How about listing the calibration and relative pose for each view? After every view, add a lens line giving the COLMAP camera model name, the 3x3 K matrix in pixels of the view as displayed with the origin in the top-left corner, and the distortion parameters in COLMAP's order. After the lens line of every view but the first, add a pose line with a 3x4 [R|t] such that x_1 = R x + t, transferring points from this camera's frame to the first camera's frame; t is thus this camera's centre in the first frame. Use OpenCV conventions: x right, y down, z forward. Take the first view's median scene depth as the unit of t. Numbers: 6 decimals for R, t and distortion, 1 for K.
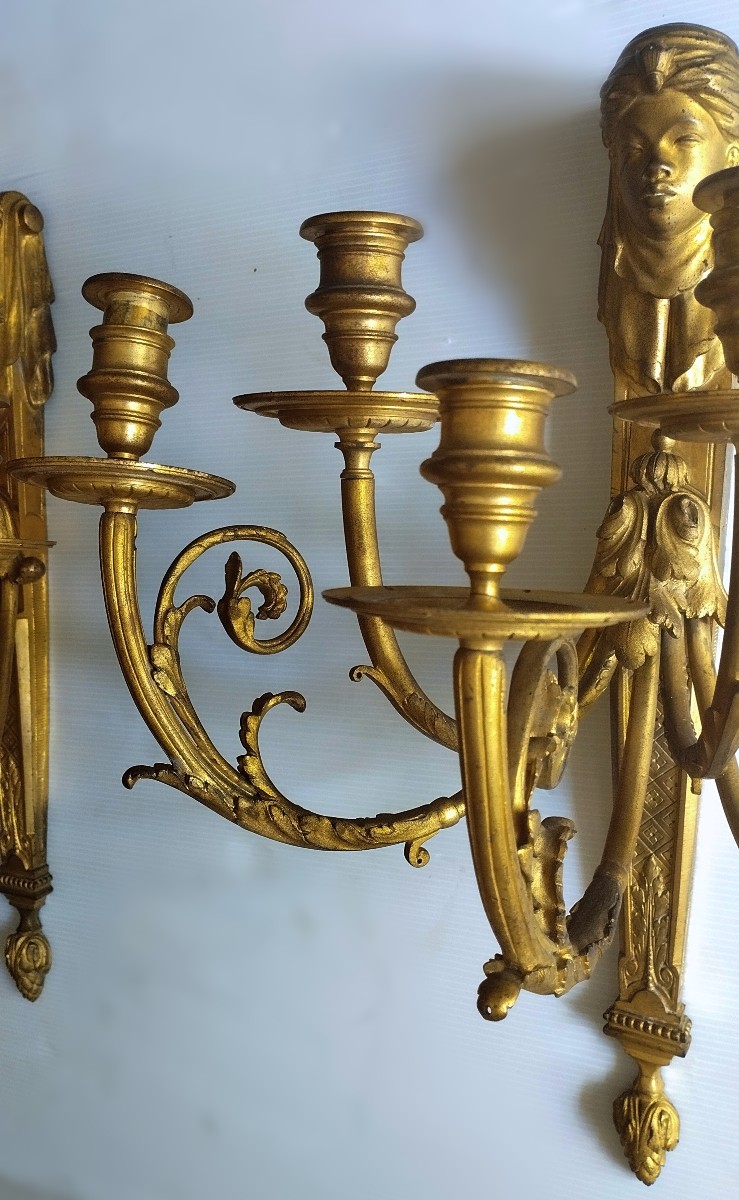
lens RADIAL K [[1108.0, 0, 359.9], [0, 1108.0, 596.2], [0, 0, 1]] dist [0.093010, -0.138114]
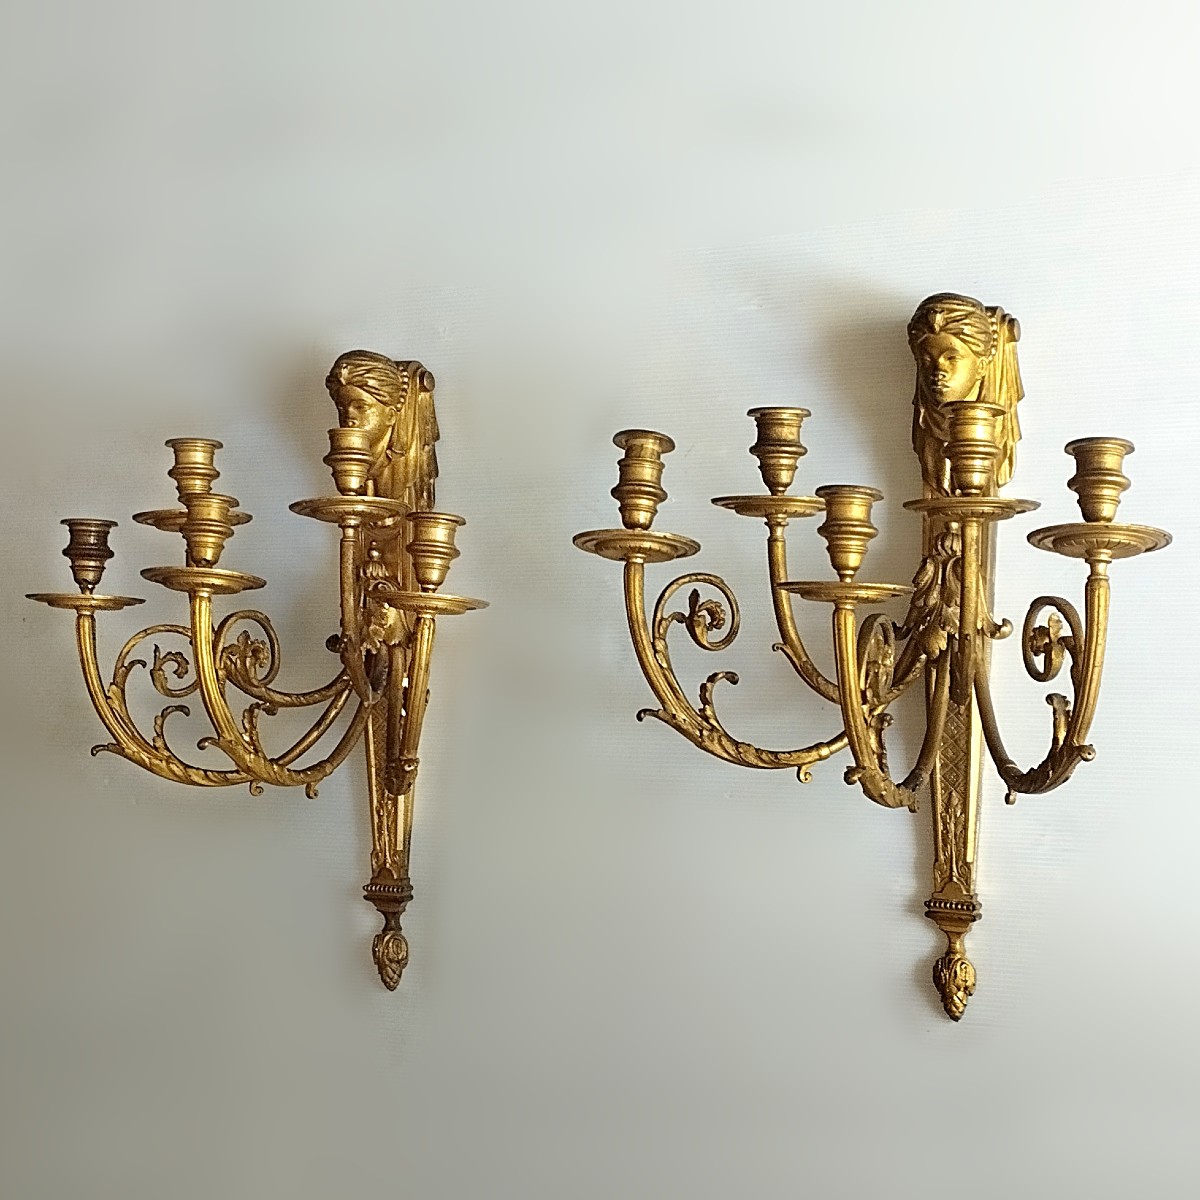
lens RADIAL K [[2249.8, 0, 600.0], [0, 2249.8, 600.0], [0, 0, 1]] dist [-0.235644, 3.074070]
pose [[0.999965, 0.004537, 0.007058, -0.290693], [-0.003618, 0.992127, -0.125183, 0.416301], [-0.007571, 0.125153, 0.992109, -2.441239]]
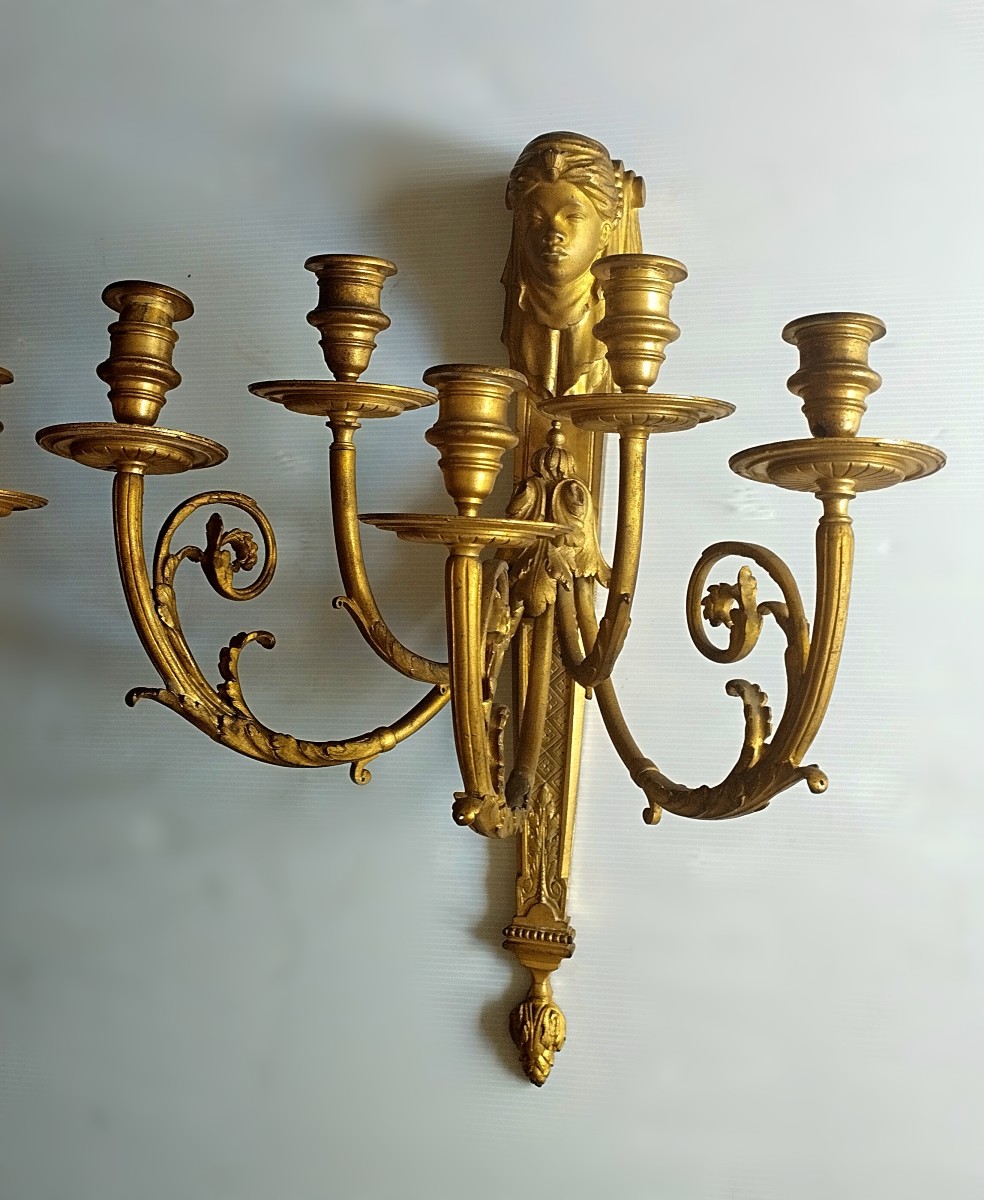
lens RADIAL K [[1486.4, 0, 487.6], [0, 1486.4, 492.9], [0, 0, 1]] dist [0.077059, -0.046850]
pose [[0.963268, 0.036064, 0.266110, -0.268459], [-0.000933, 0.991385, -0.130979, 0.153351], [-0.268541, 0.125919, 0.955003, -0.625549]]
